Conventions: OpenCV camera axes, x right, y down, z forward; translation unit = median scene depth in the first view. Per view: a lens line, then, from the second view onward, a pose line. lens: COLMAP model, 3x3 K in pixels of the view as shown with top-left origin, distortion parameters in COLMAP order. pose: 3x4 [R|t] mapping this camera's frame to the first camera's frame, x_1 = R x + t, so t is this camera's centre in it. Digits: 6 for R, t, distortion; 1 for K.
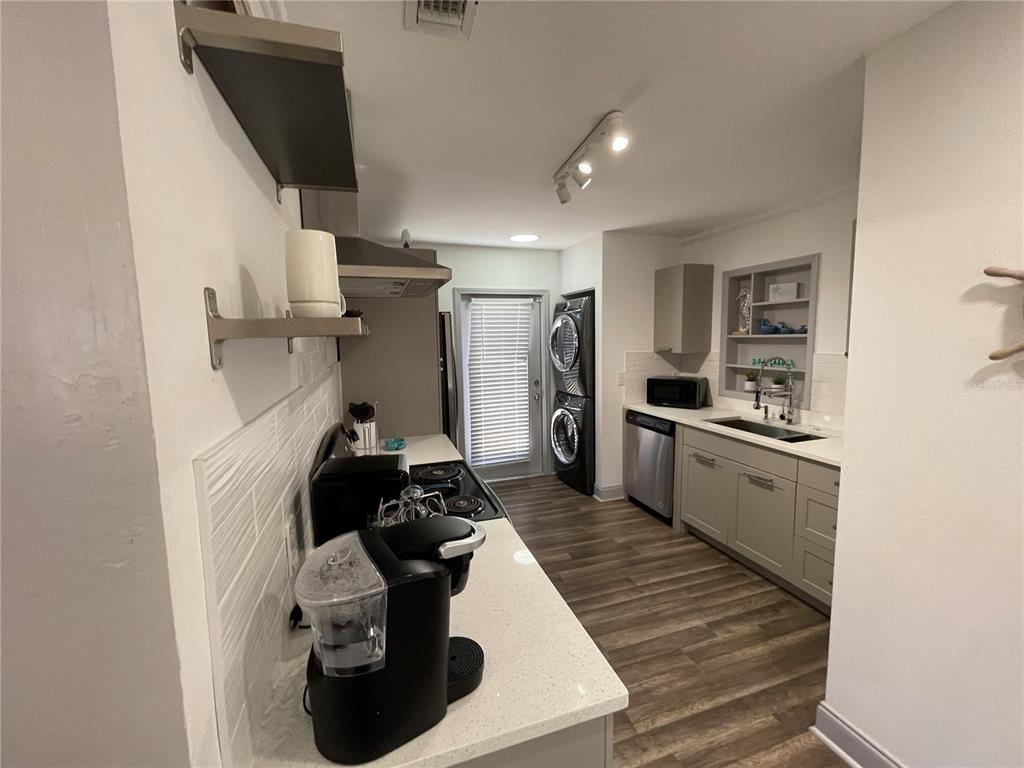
lens RADIAL K [[414.6, 0, 512.1], [0, 414.6, 378.5], [0, 0, 1]] dist [-0.008043, 0.003708]
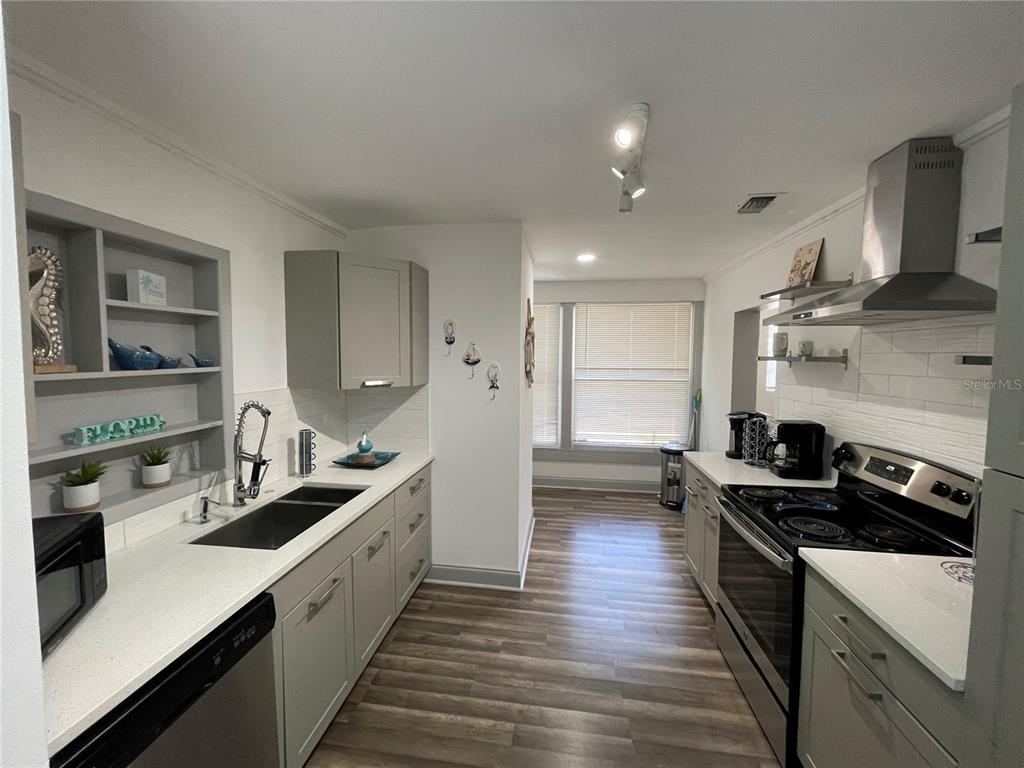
lens RADIAL K [[414.6, 0, 510.0], [0, 414.6, 380.5], [0, 0, 1]] dist [-0.008043, 0.003708]
pose [[-0.895515, -0.013283, 0.444833, 0.007121], [0.058203, 0.987473, 0.146658, -0.142116], [-0.441208, 0.157225, -0.883524, 1.260626]]
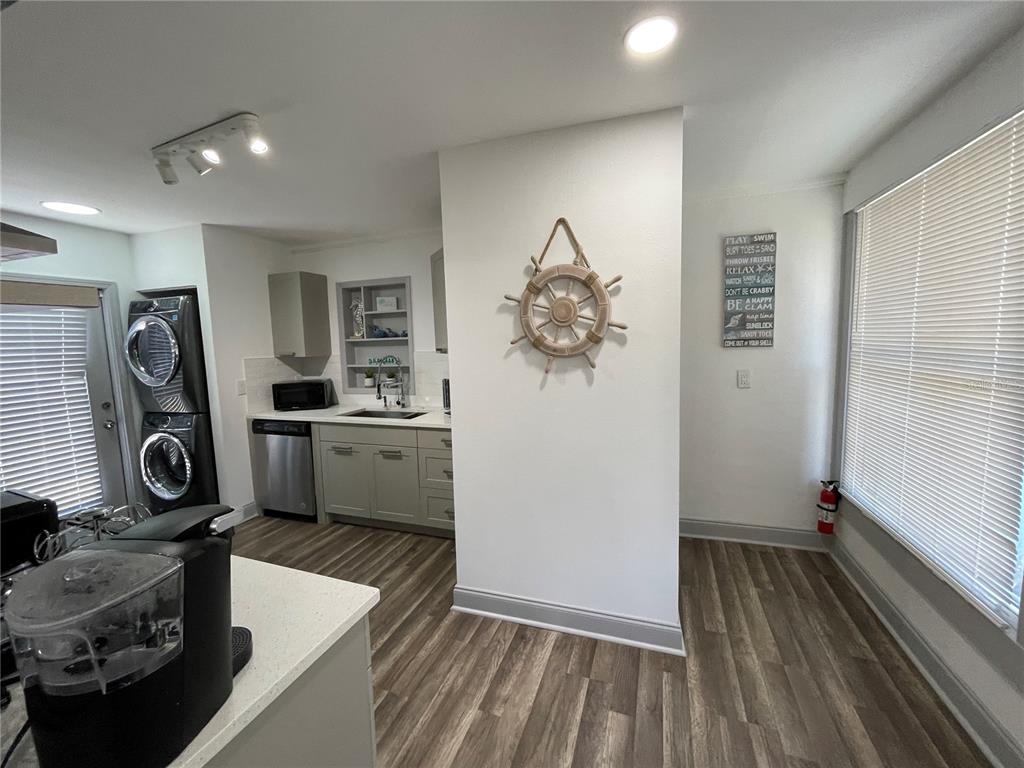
lens RADIAL K [[414.6, 0, 510.2], [0, 414.6, 379.0], [0, 0, 1]] dist [-0.008043, 0.003708]
pose [[0.614456, -0.076931, 0.785191, -0.112248], [0.096126, 0.995120, 0.022276, 0.023594], [-0.783073, 0.061790, 0.618852, -0.049461]]
